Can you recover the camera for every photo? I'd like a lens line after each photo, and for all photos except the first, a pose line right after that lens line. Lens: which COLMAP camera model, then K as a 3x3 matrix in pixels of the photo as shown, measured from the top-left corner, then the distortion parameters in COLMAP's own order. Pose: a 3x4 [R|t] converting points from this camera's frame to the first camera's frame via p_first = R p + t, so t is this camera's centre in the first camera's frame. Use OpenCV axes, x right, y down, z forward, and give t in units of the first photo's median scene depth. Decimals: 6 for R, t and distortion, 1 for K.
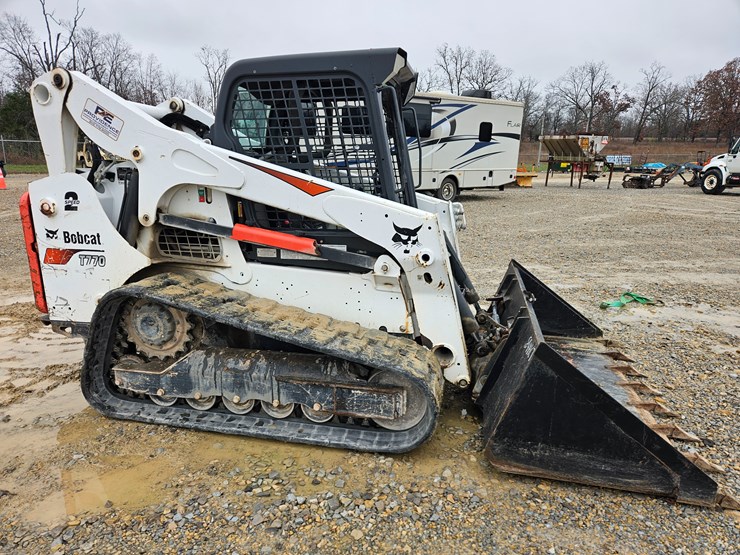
lens RADIAL K [[488.2, 0, 363.3], [0, 488.2, 258.9], [0, 0, 1]] dist [0.068259, -0.052245]
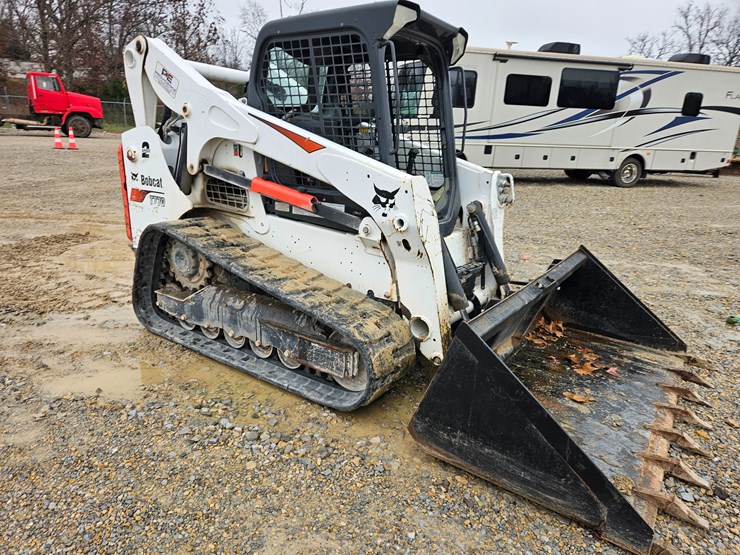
lens RADIAL K [[488.4, 0, 358.6], [0, 488.4, 258.0], [0, 0, 1]] dist [0.065276, -0.048278]
pose [[0.925898, 0.122935, -0.357211, 0.371012], [-0.106172, 0.992139, 0.066247, 0.010412], [0.362547, -0.023412, 0.931671, 0.069652]]
